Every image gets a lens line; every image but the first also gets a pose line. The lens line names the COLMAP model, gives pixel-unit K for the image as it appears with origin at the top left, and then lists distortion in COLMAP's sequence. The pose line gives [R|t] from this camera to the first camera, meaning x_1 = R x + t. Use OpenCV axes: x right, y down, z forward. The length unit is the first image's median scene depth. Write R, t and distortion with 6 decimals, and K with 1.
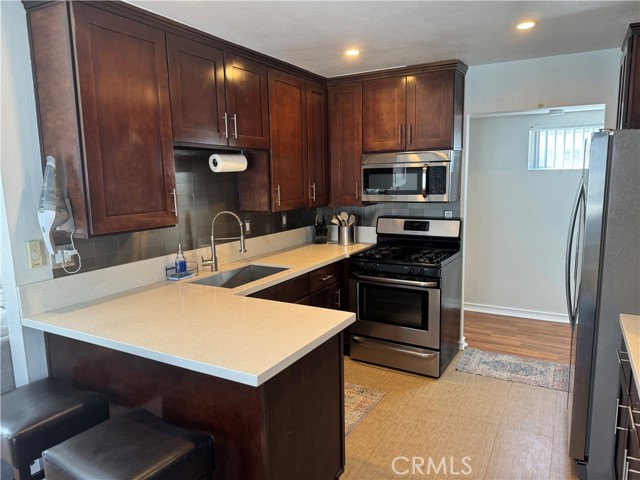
lens RADIAL K [[448.1, 0, 320.0], [0, 448.1, 240.0], [0, 0, 1]] dist [0.122785, -0.166999]
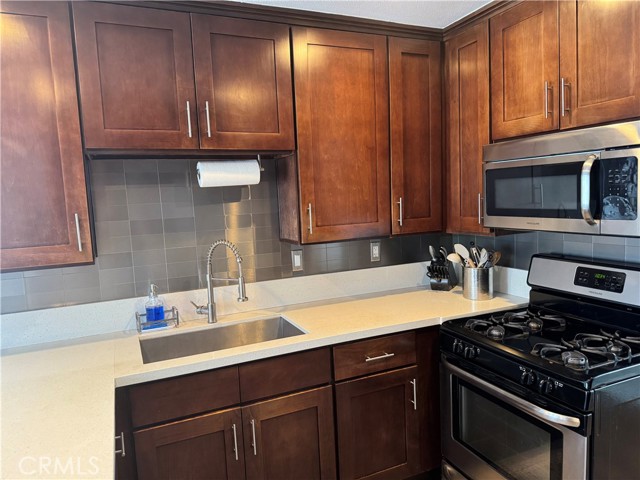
lens RADIAL K [[447.2, 0, 317.7], [0, 447.2, 238.2], [0, 0, 1]] dist [0.046114, -0.067673]
pose [[0.798097, 0.039525, -0.601231, 0.282758], [-0.053709, 0.998541, -0.005651, -0.061483], [0.600131, 0.036801, 0.799055, 0.444455]]
